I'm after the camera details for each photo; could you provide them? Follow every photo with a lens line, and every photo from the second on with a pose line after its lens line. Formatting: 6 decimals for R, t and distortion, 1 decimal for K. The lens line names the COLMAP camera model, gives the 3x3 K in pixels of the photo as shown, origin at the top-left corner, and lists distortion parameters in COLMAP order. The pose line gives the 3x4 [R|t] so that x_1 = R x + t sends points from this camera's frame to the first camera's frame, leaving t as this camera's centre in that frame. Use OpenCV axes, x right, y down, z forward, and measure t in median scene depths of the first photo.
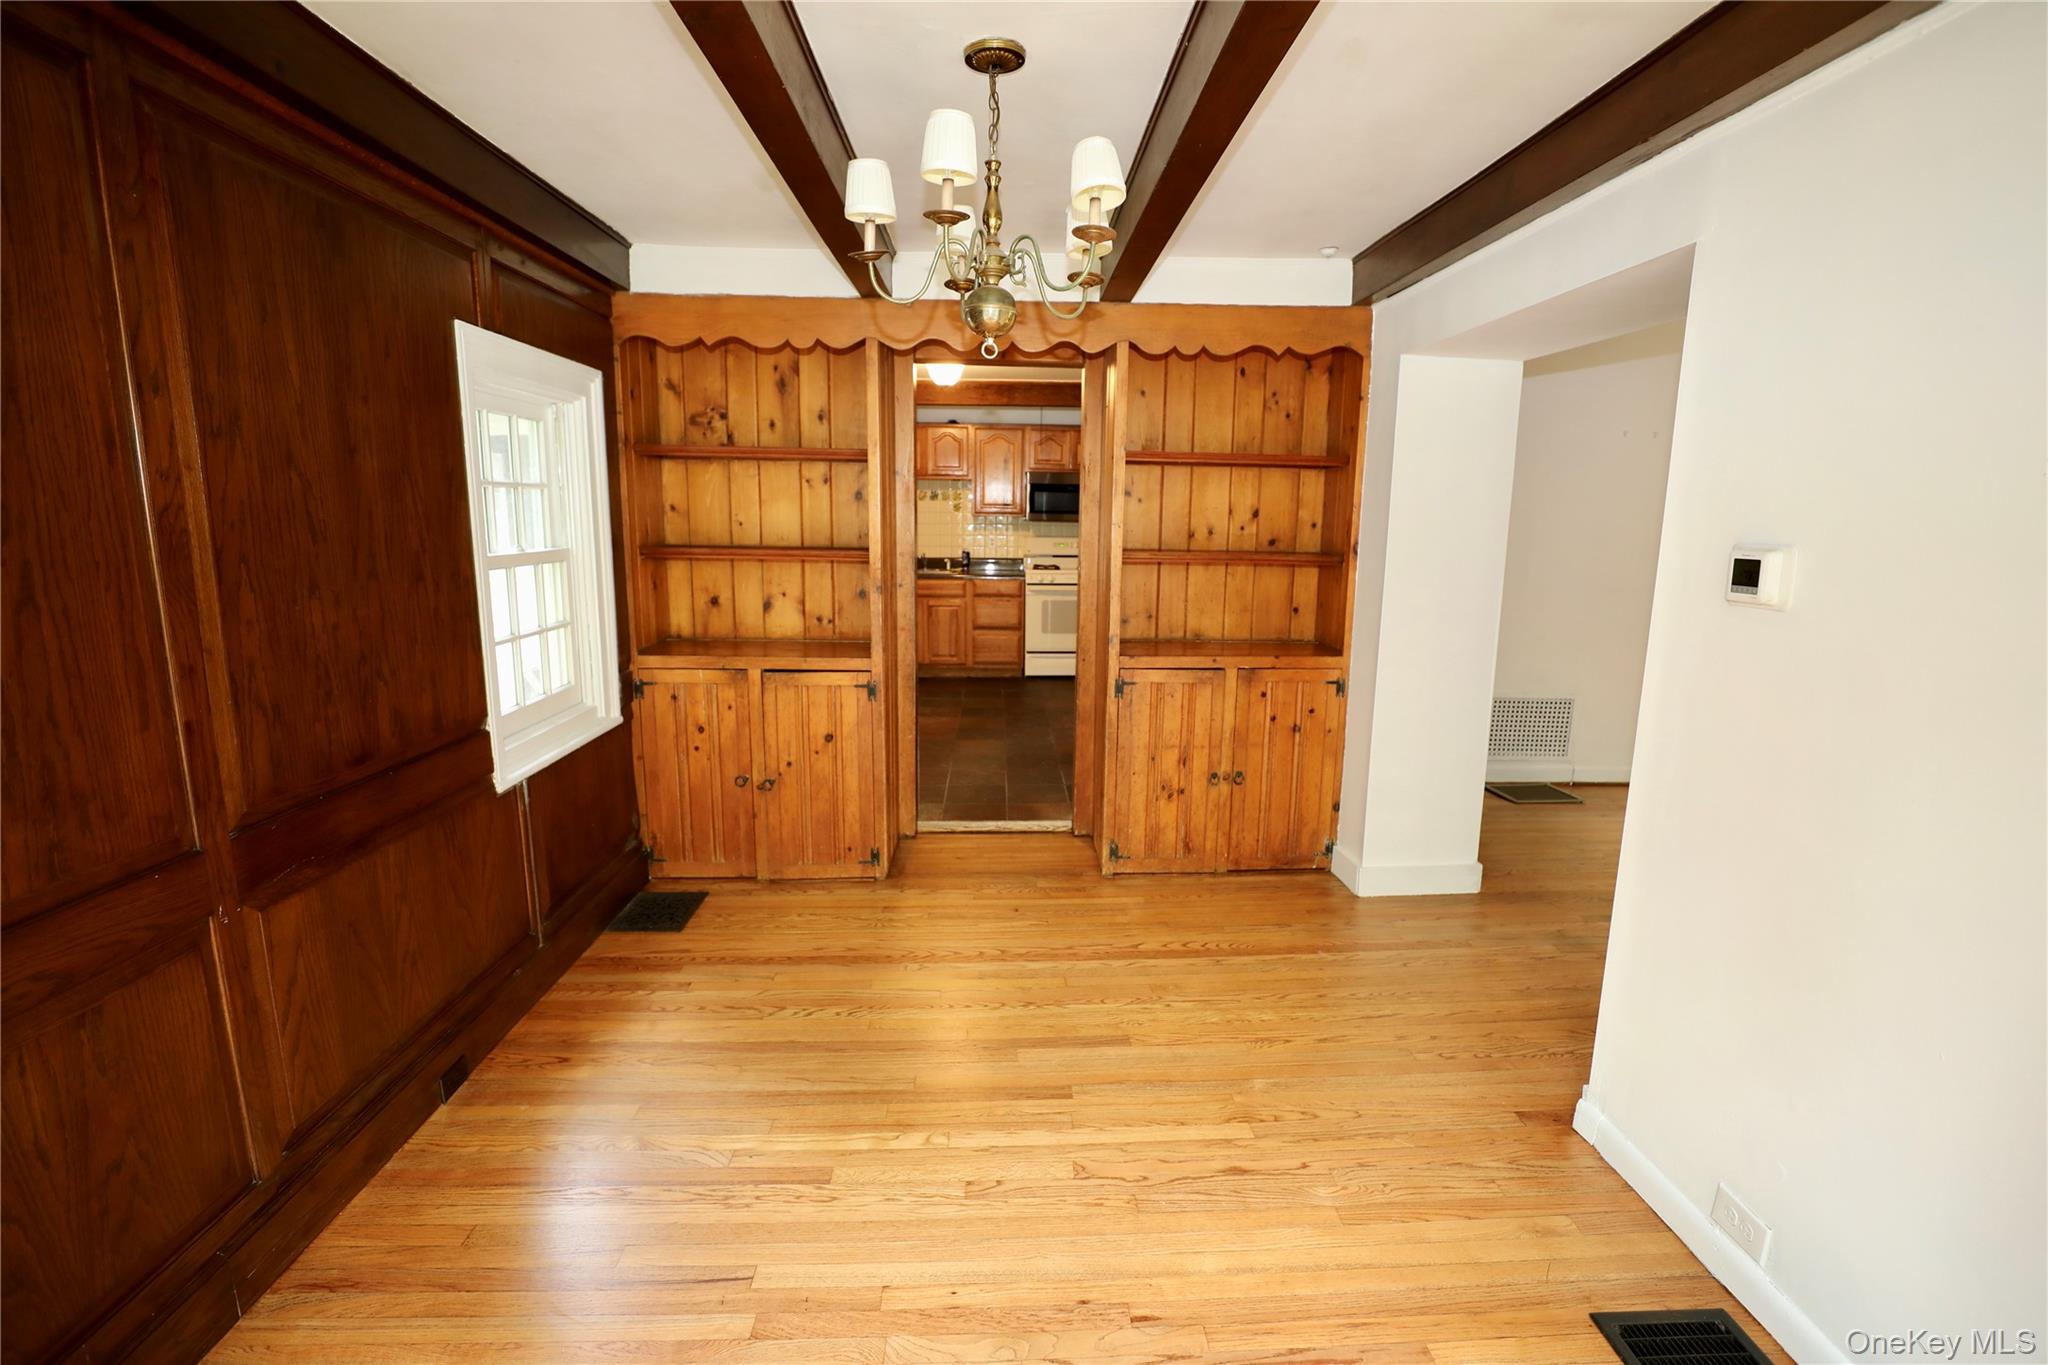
lens RADIAL K [[937.8, 0, 1033.1], [0, 937.8, 664.0], [0, 0, 1]] dist [-0.036488, 0.007290]
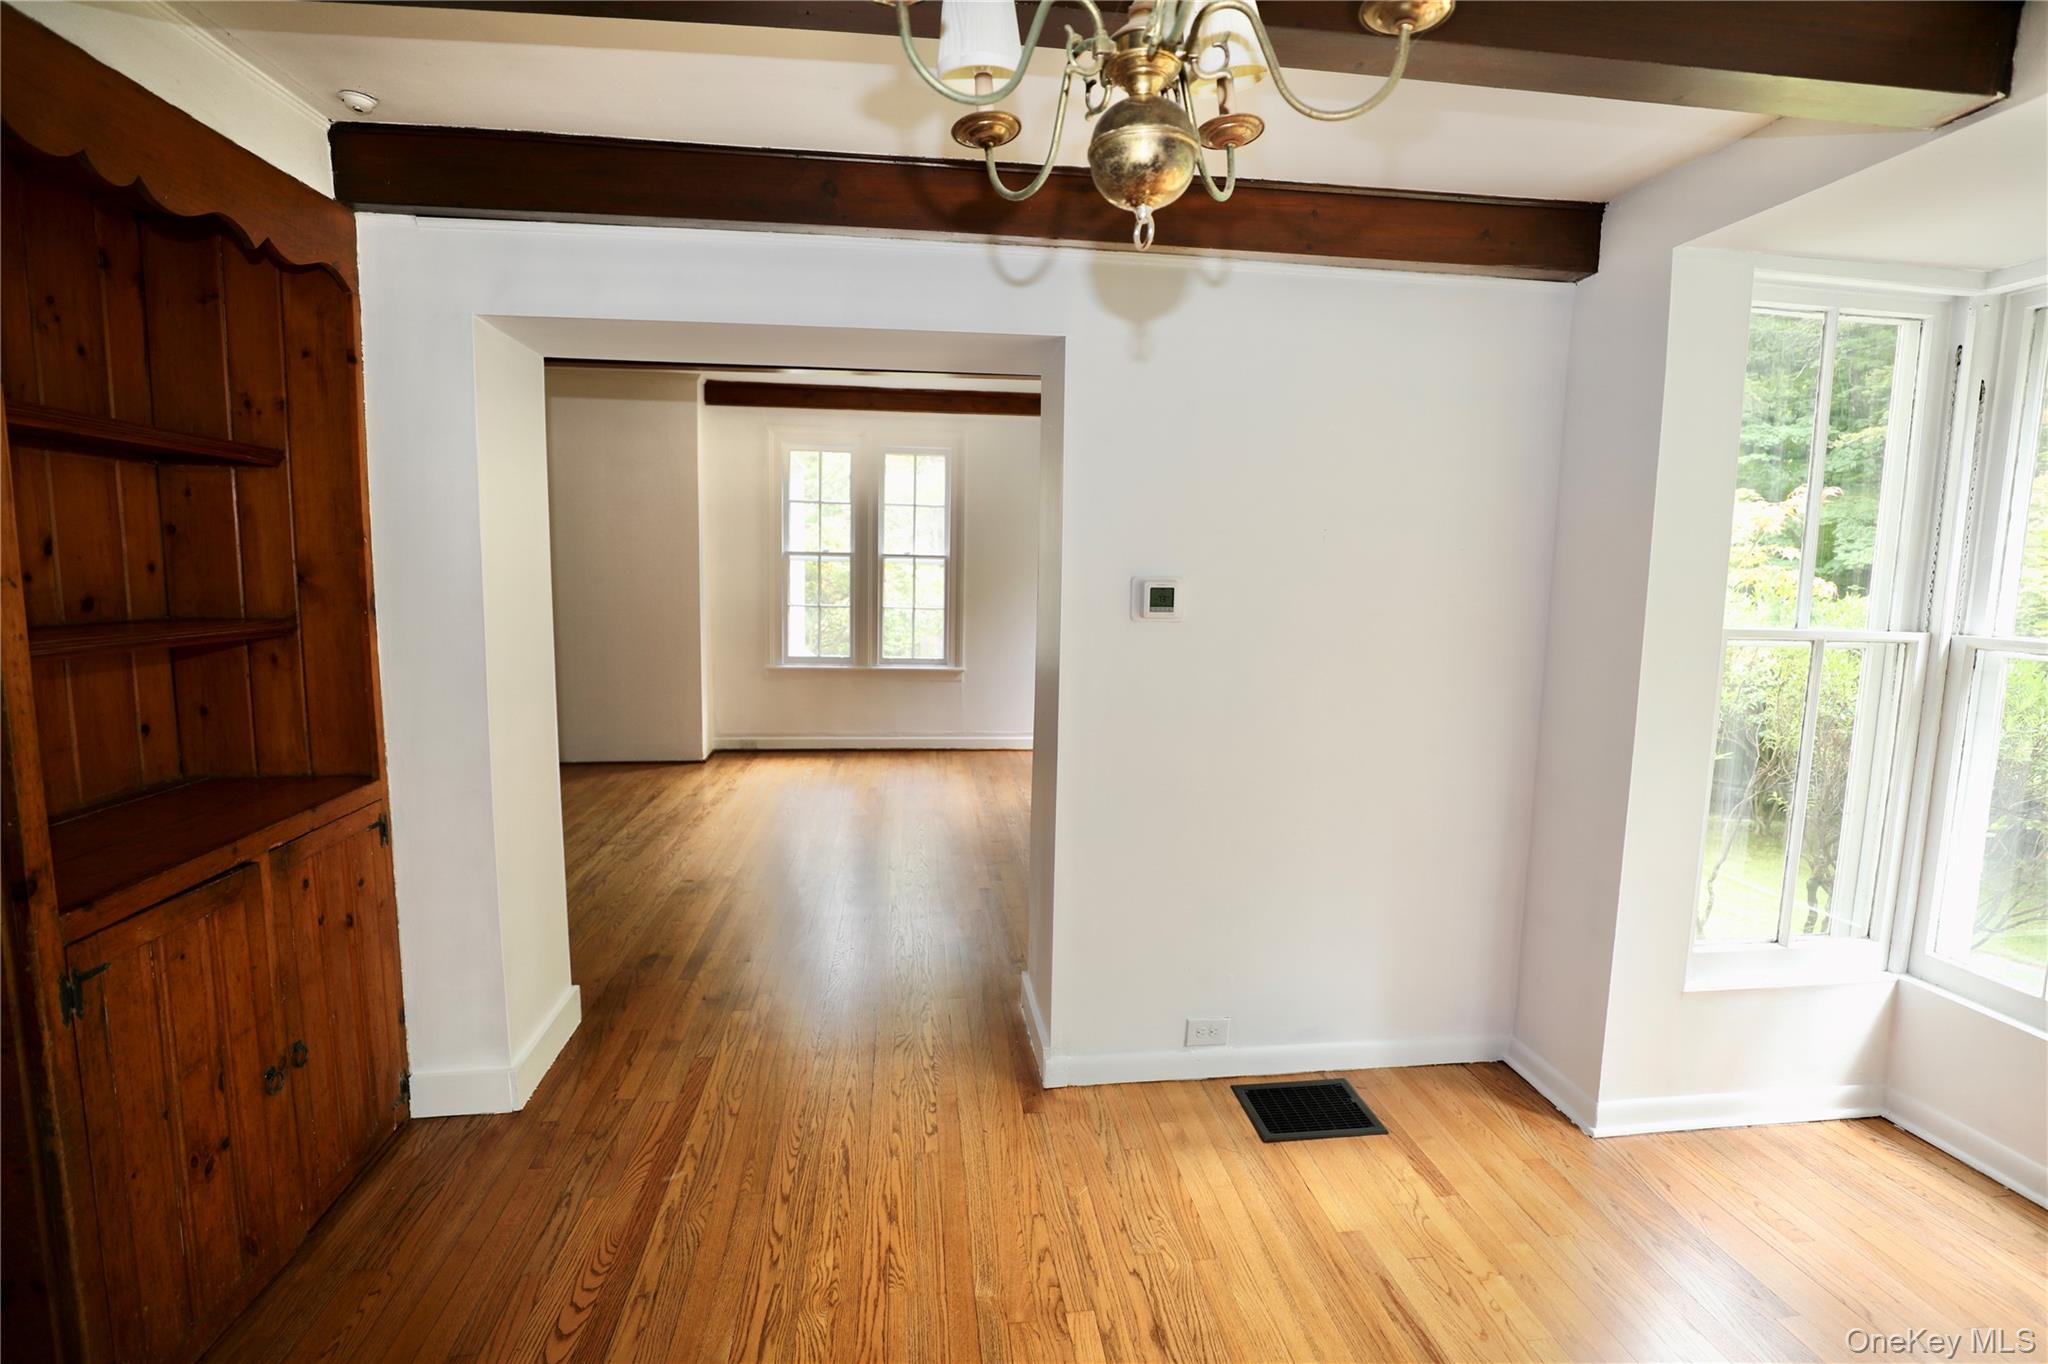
lens RADIAL K [[937.8, 0, 1025.9], [0, 937.8, 674.6], [0, 0, 1]] dist [-0.036488, 0.007290]
pose [[-0.076816, -0.132014, 0.988267, -0.490448], [0.145228, 0.979143, 0.142084, -0.168395], [-0.986412, 0.154438, -0.056042, 1.012851]]
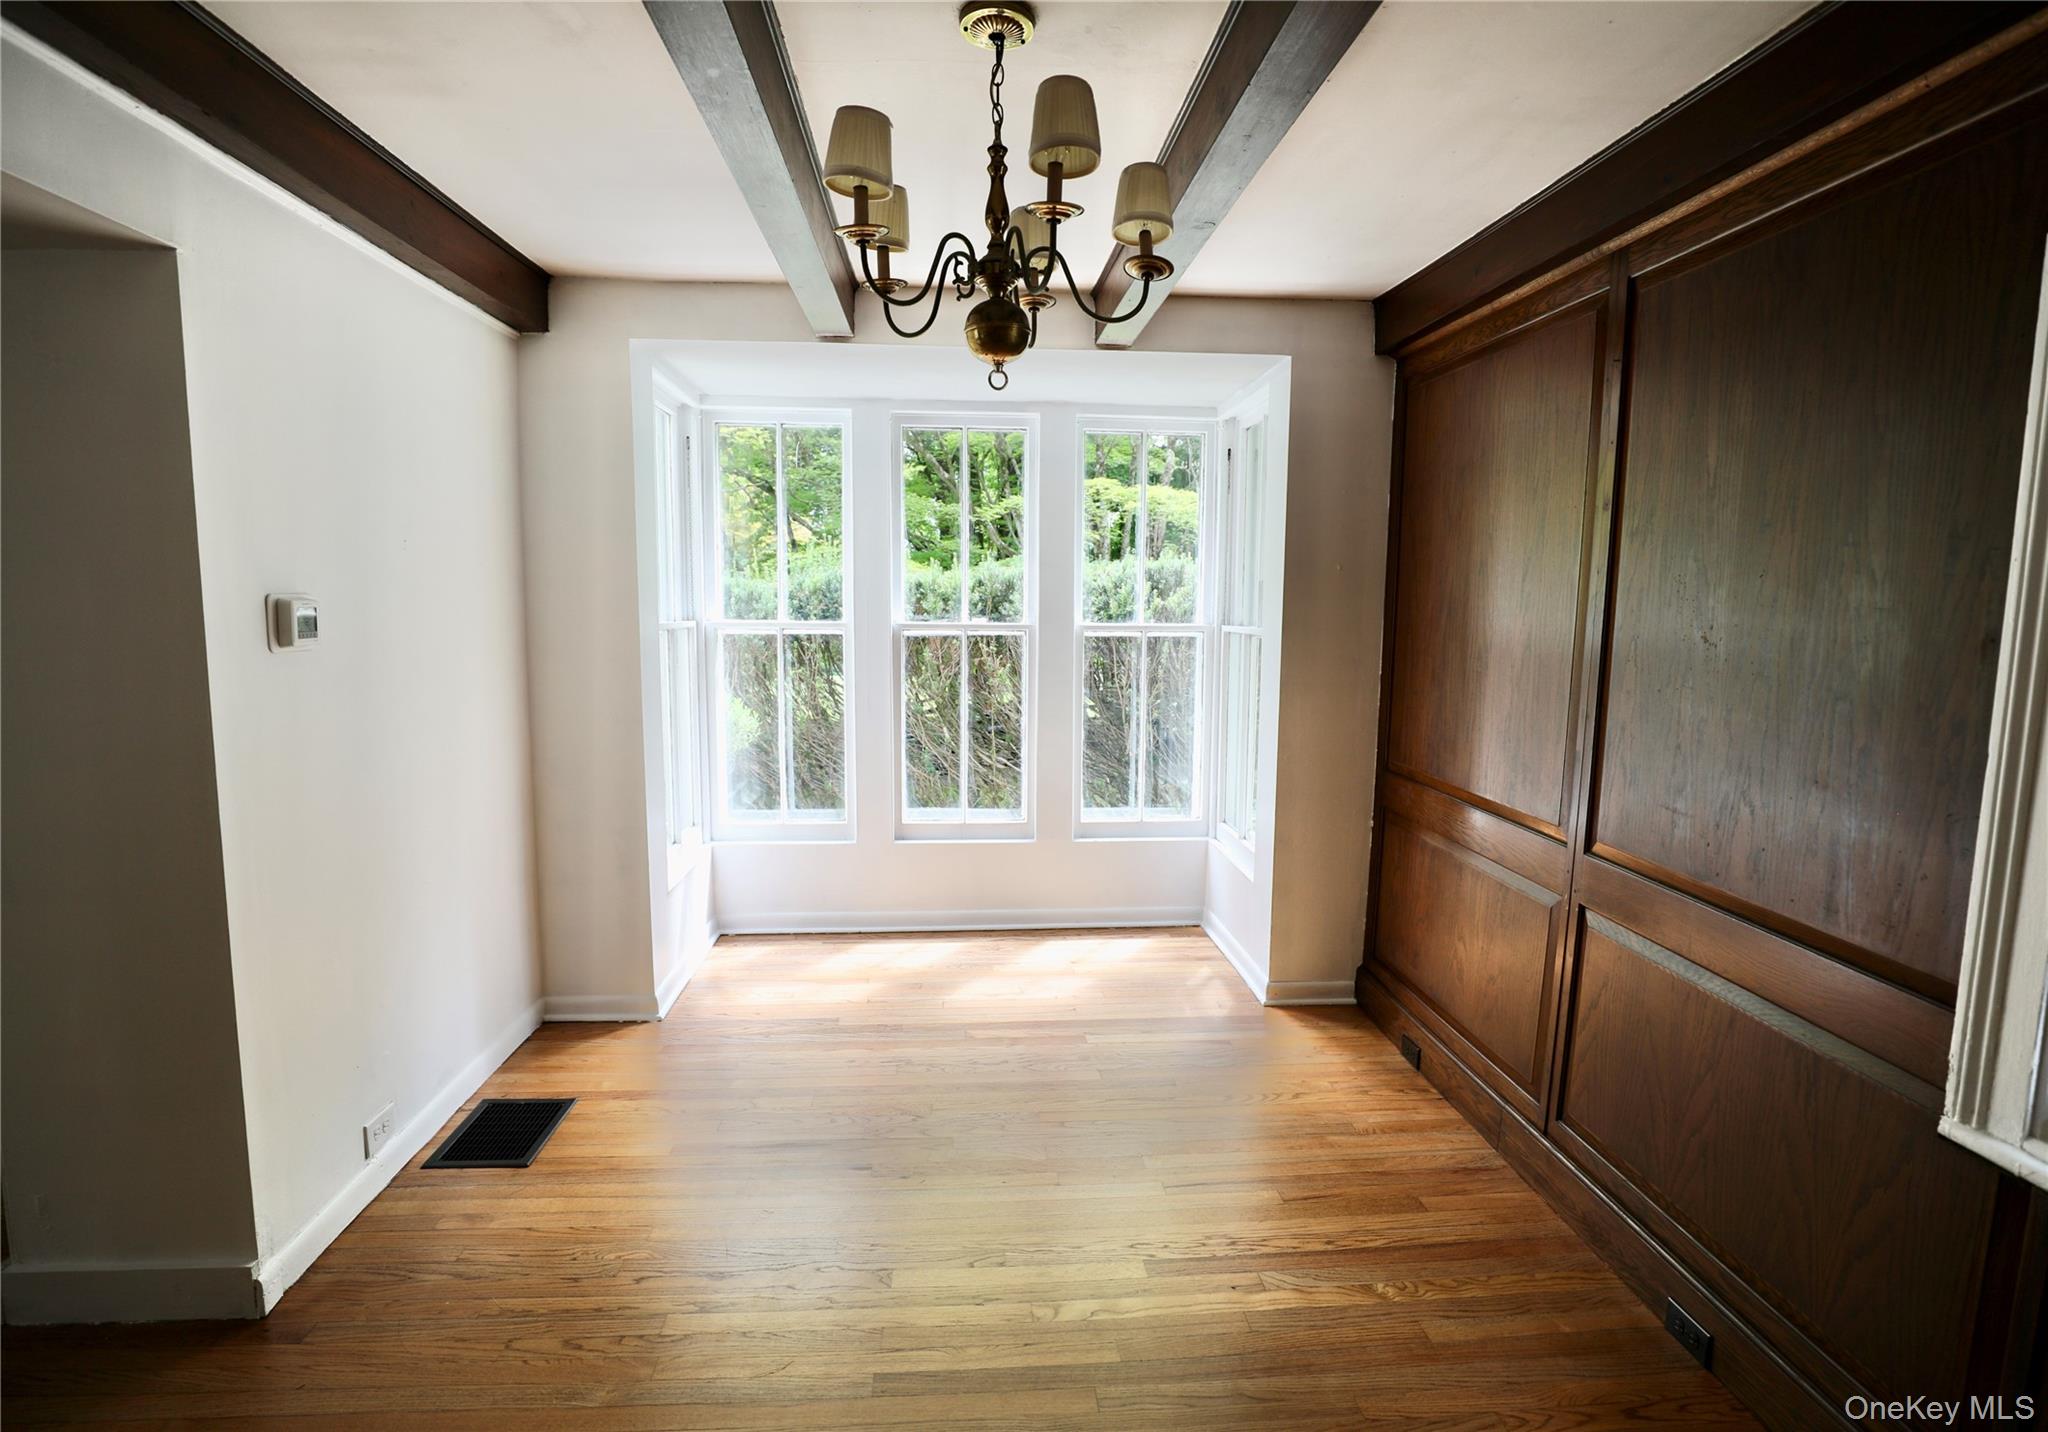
lens RADIAL K [[997.5, 0, 1025.2], [0, 997.5, 706.6], [0, 0, 1]] dist [-0.035173, 0.004519]
pose [[-0.999061, -0.019883, -0.038500, -0.038697], [-0.029548, 0.962501, 0.269664, -0.266159], [0.031694, 0.270549, -0.962184, 1.706180]]
